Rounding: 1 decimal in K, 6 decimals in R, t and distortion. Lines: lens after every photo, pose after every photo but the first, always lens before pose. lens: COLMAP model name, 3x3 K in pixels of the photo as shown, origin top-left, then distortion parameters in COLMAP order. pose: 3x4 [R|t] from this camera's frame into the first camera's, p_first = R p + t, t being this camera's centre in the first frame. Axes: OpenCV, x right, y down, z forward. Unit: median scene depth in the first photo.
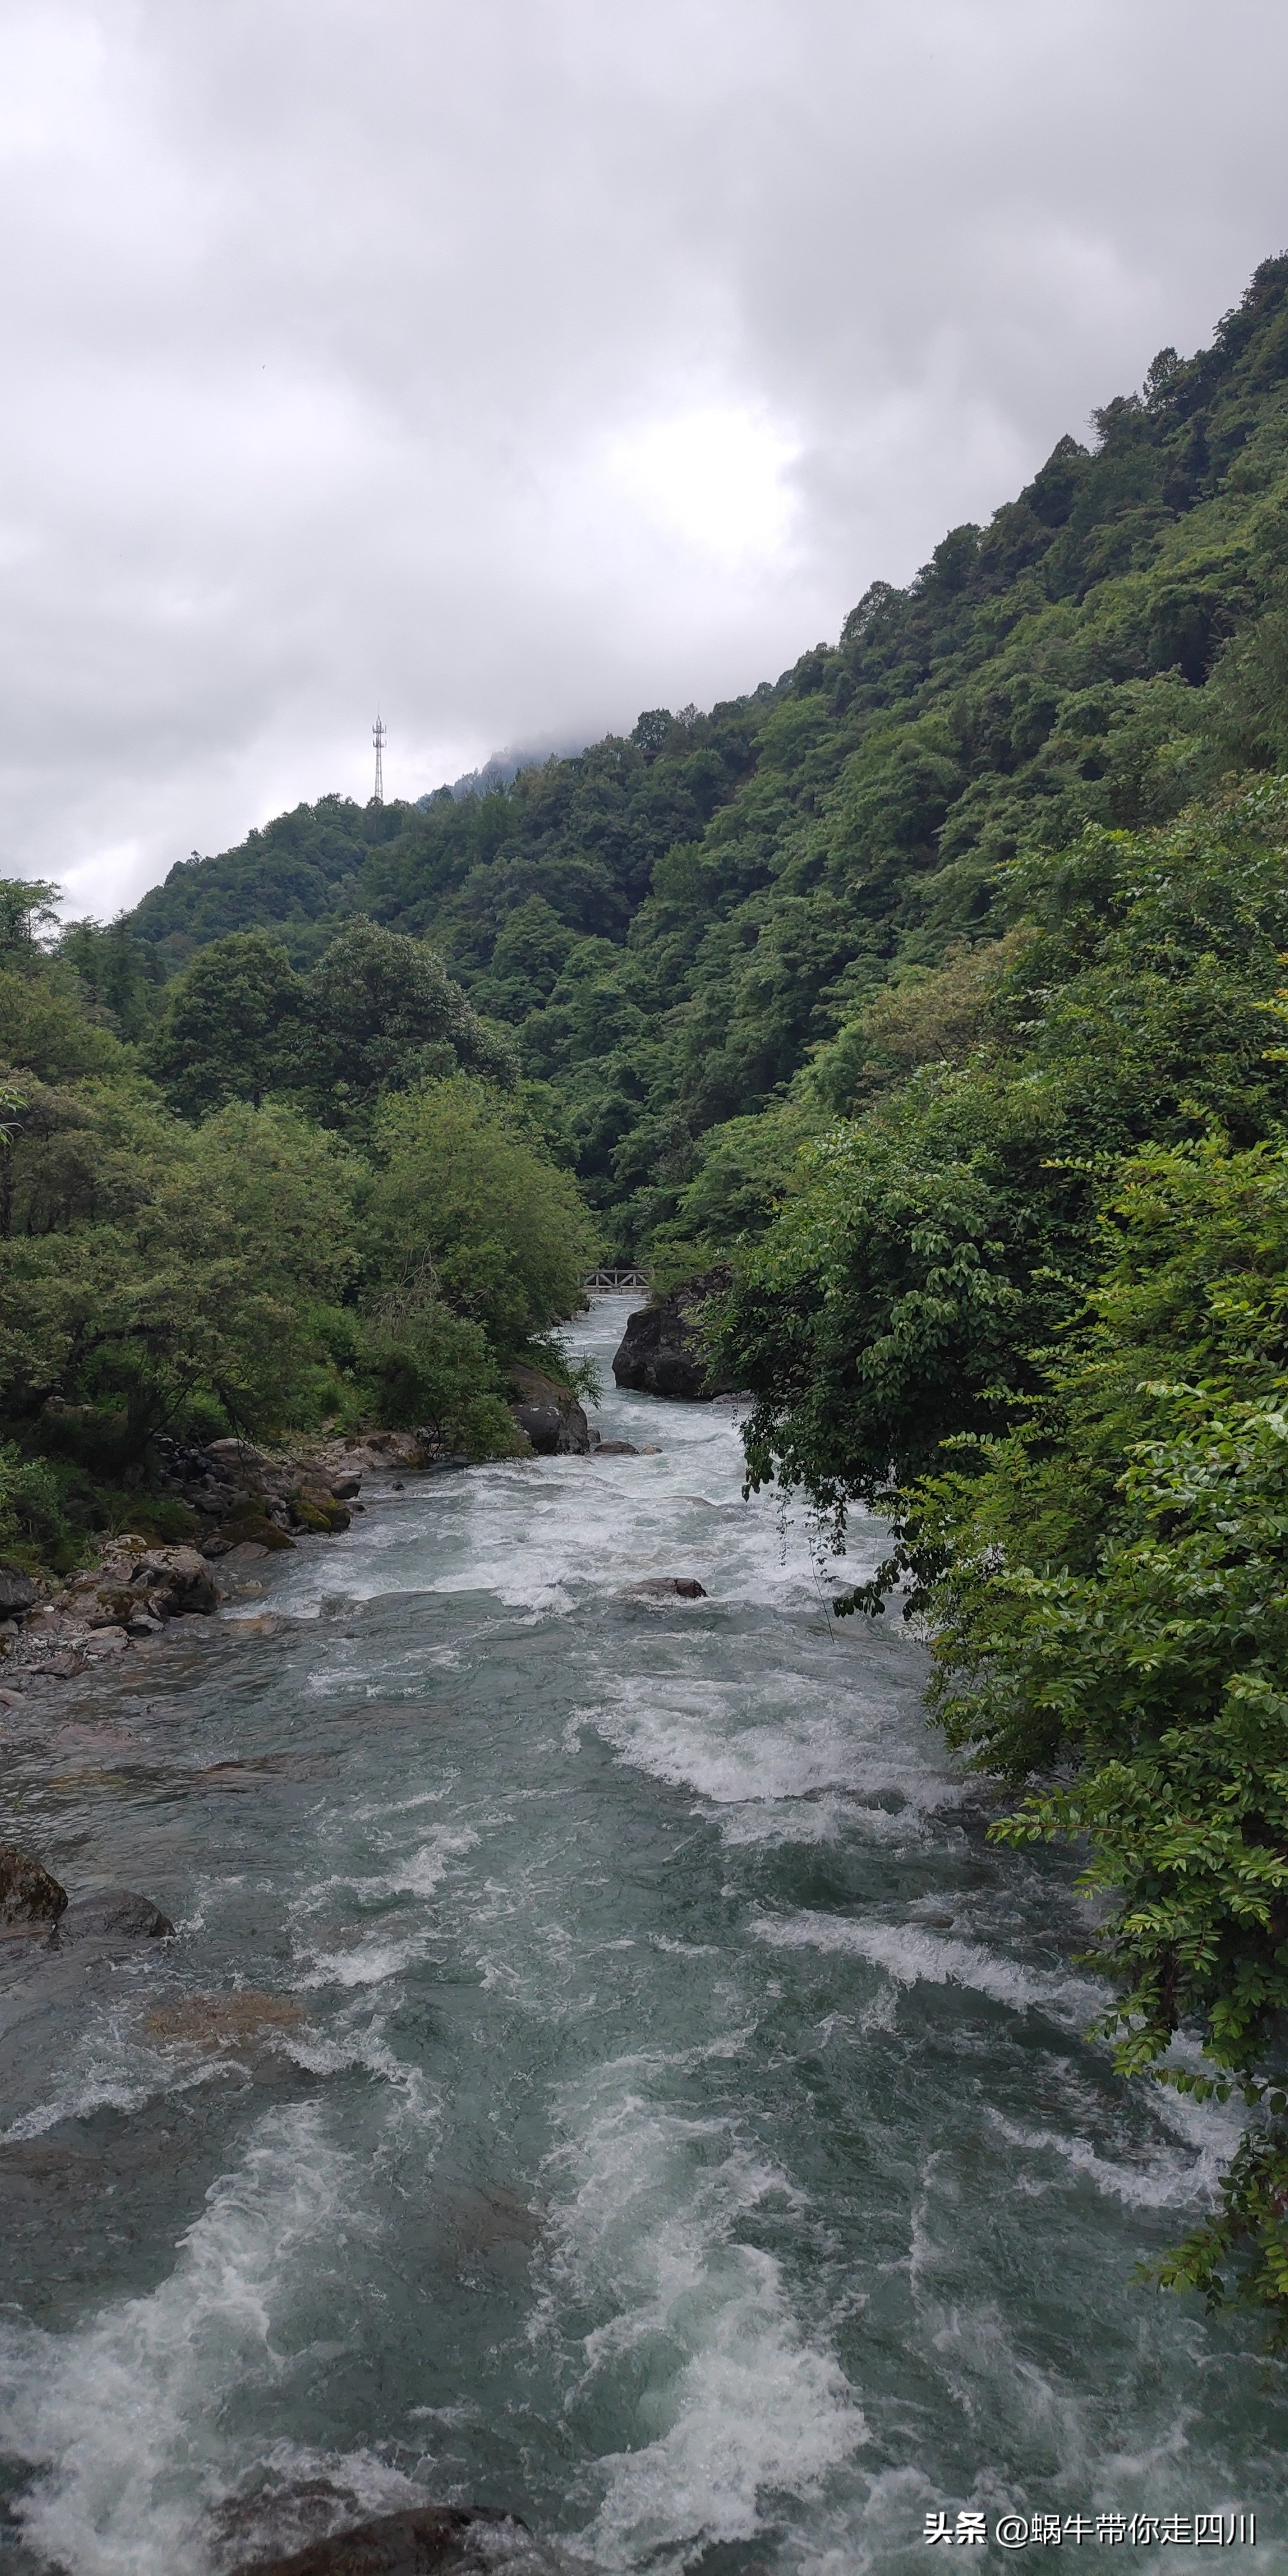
lens RADIAL K [[2011.7, 0, 644.0], [0, 2011.7, 1288.0], [0, 0, 1]] dist [-0.002462, 0.047962]
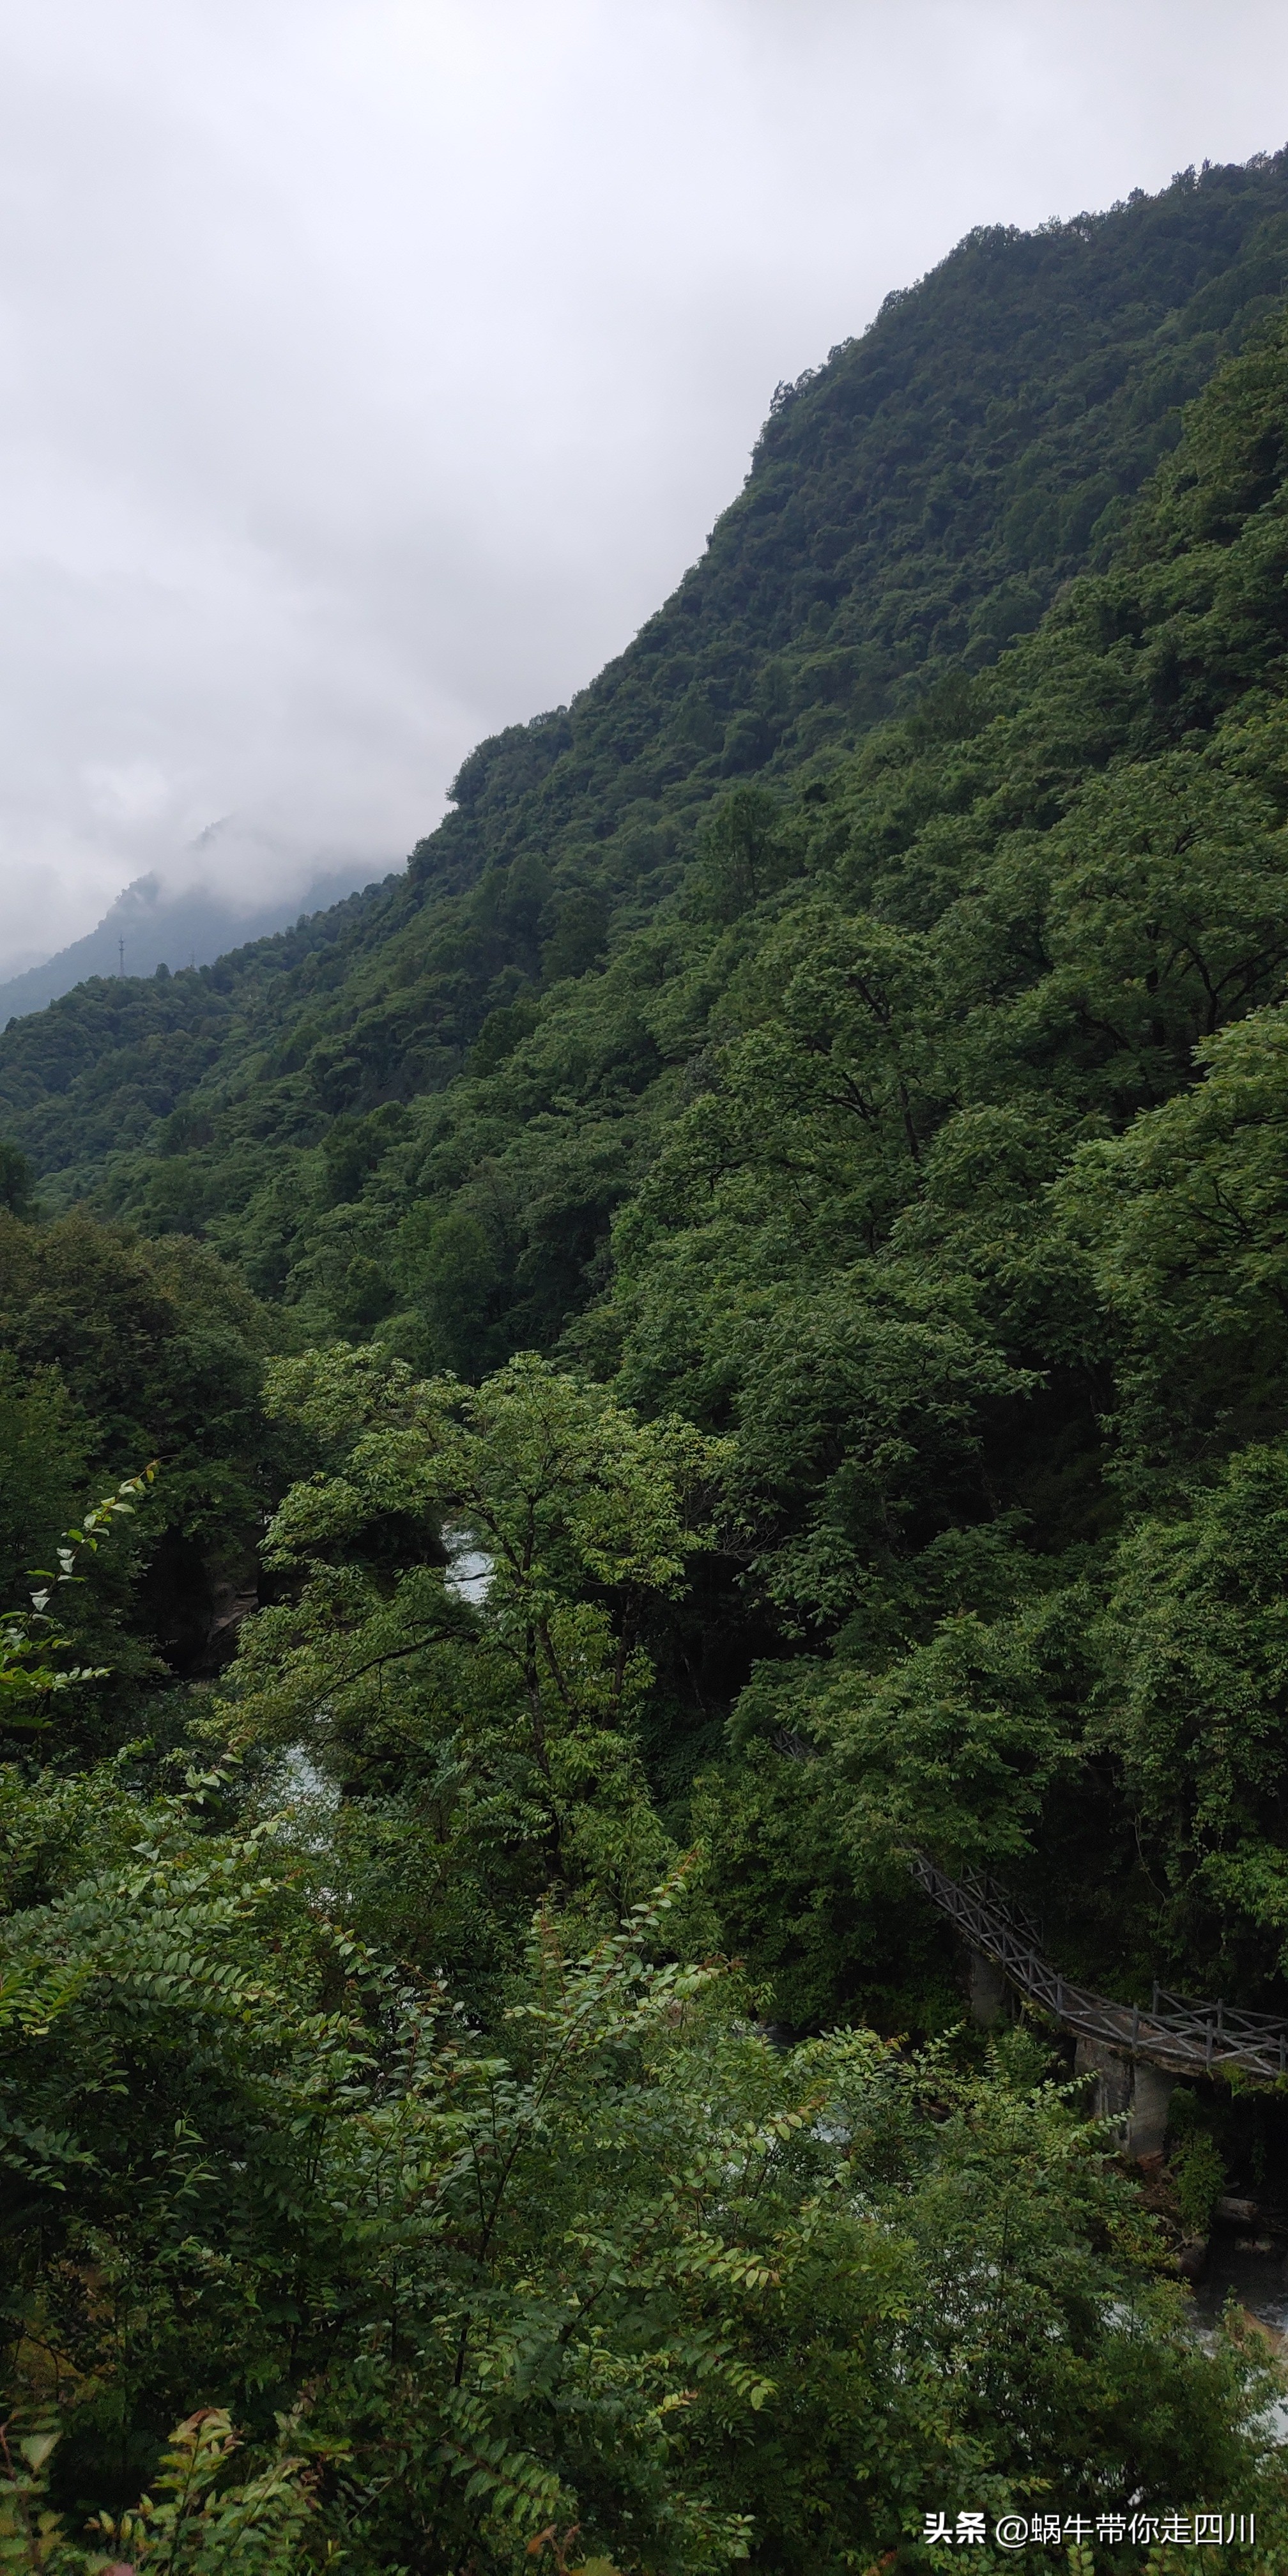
lens RADIAL K [[2011.7, 0, 644.0], [0, 2011.7, 1288.0], [0, 0, 1]] dist [-0.002462, 0.047962]
pose [[0.997597, -0.003684, 0.069182, 0.428999], [0.001801, 0.999627, 0.027250, -0.012112], [-0.069257, -0.027060, 0.997232, -1.748525]]
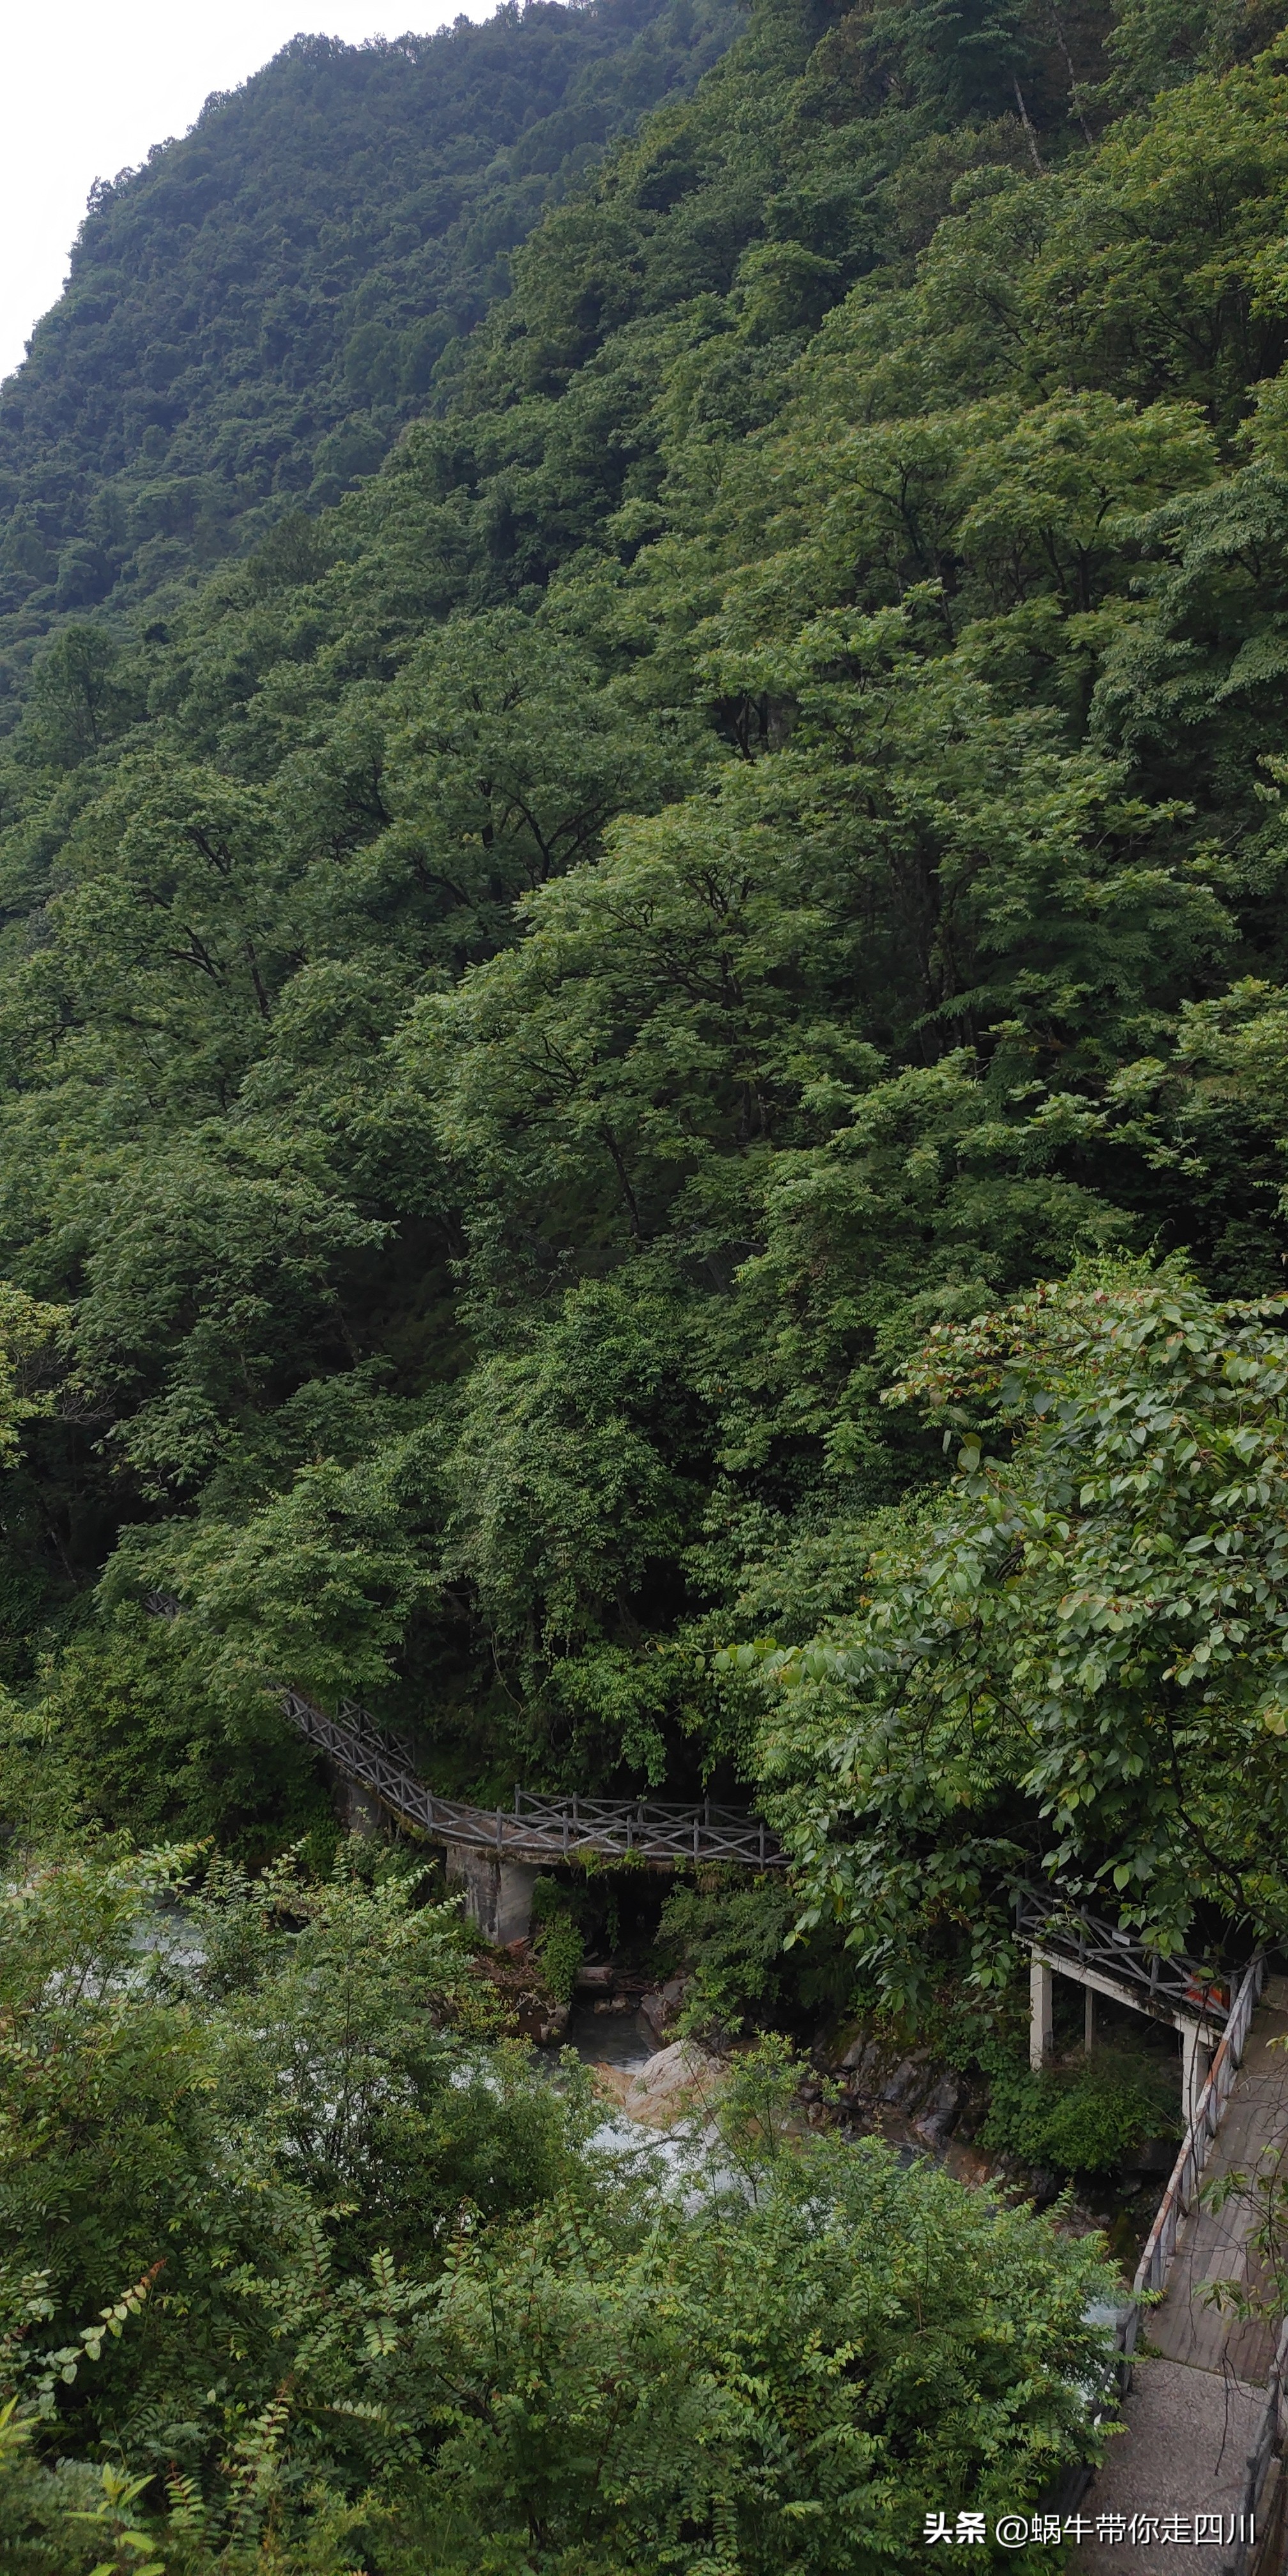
lens RADIAL K [[2011.7, 0, 644.0], [0, 2011.7, 1288.0], [0, 0, 1]] dist [-0.002462, 0.047962]
pose [[0.929203, -0.066498, 0.363538, 0.452757], [0.030804, 0.994192, 0.103119, -0.010025], [-0.368283, -0.084620, 0.925855, -1.791694]]
